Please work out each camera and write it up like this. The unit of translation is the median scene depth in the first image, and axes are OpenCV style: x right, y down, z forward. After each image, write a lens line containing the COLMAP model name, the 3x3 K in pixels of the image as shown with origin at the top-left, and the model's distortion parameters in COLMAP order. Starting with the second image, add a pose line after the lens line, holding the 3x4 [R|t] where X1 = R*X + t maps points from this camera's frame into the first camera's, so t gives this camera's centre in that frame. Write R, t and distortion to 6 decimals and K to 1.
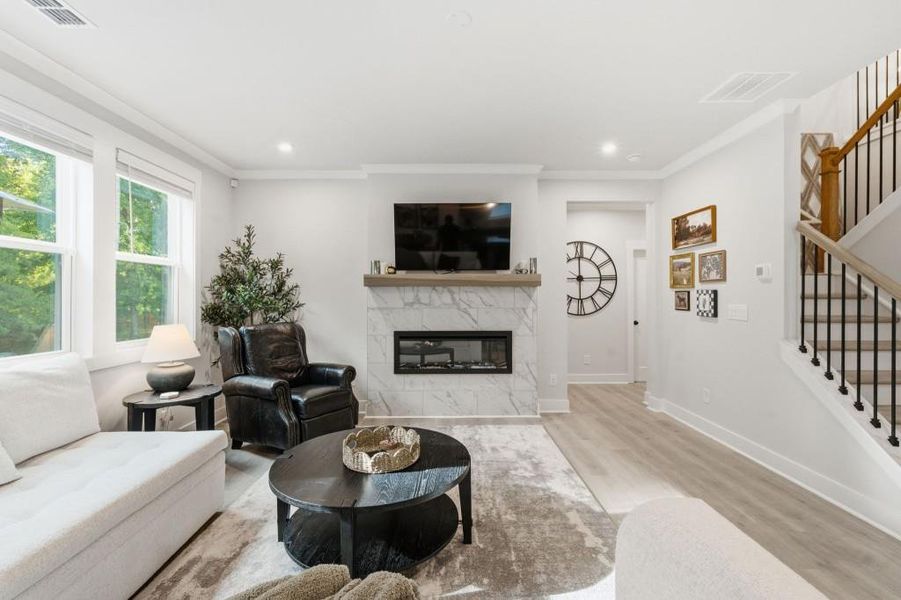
lens RADIAL K [[401.5, 0, 449.0], [0, 401.5, 296.7], [0, 0, 1]] dist [0.003163, -0.001315]
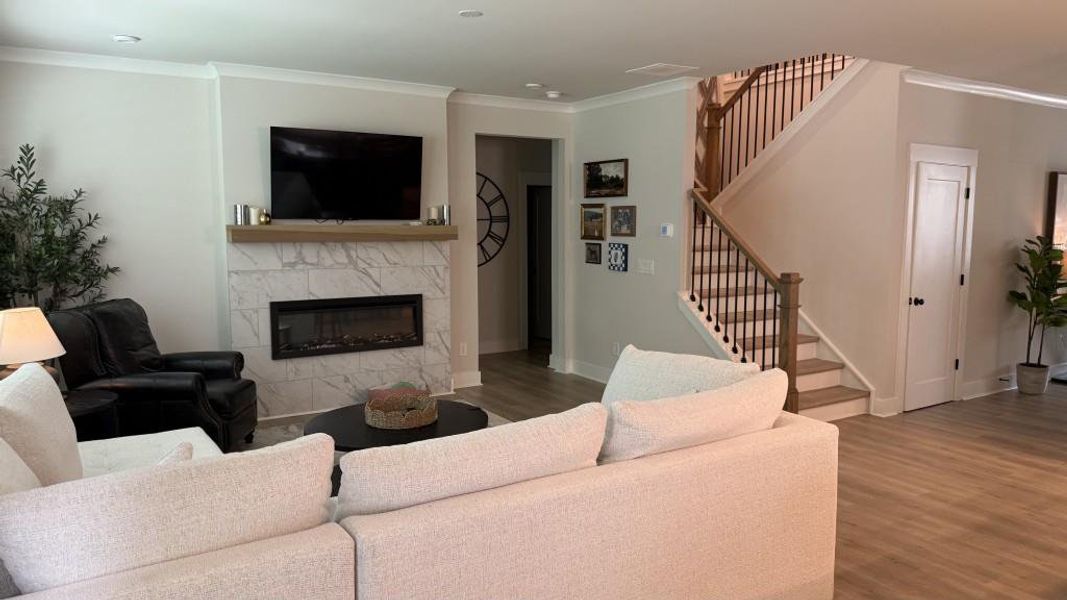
lens RADIAL K [[770.3, 0, 535.2], [0, 770.3, 306.3], [0, 0, 1]] dist [0.078718, -0.066868]
pose [[0.854732, -0.058923, 0.515714, -0.465292], [-0.000957, 0.993356, 0.115082, -0.072202], [-0.519068, -0.098858, 0.848997, -0.466485]]
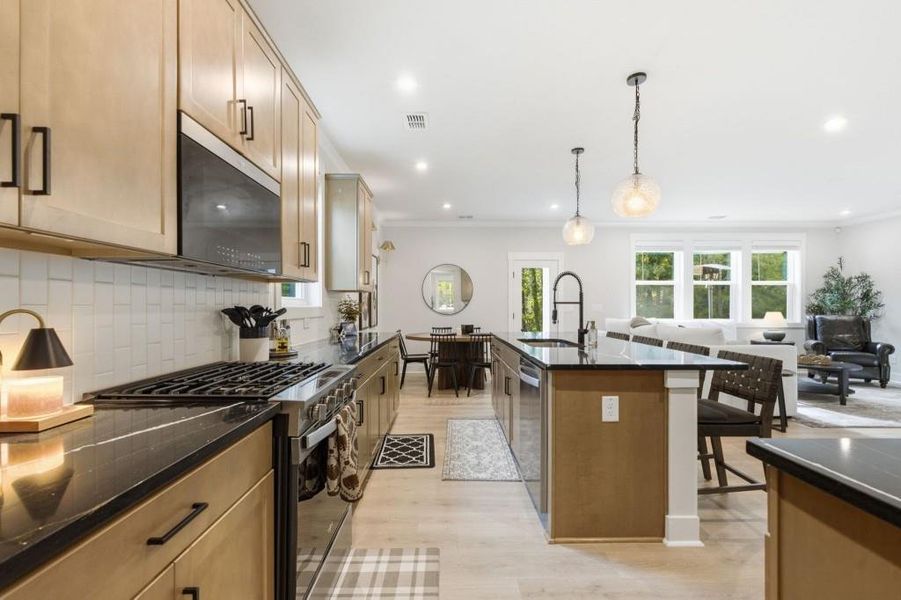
lens RADIAL K [[401.5, 0, 445.9], [0, 401.5, 304.0], [0, 0, 1]] dist [0.003163, -0.001315]
pose [[-0.014860, -0.003302, -0.999884, 1.195736], [-0.001544, 0.999993, -0.003279, 0.025113], [0.999888, 0.001495, -0.014865, -0.613426]]
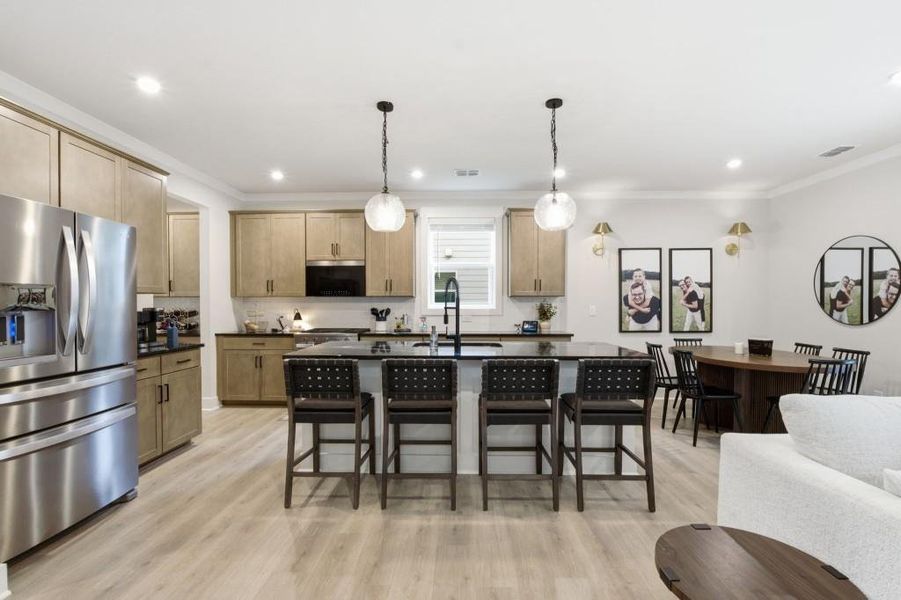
lens RADIAL K [[403.4, 0, 445.8], [0, 403.4, 309.6], [0, 0, 1]] dist [-0.017242, -0.000236]
pose [[-0.998900, -0.001561, 0.046856, 0.394968], [-0.000811, 0.999872, 0.016006, 0.011610], [-0.046875, 0.015951, -0.998773, 0.389045]]
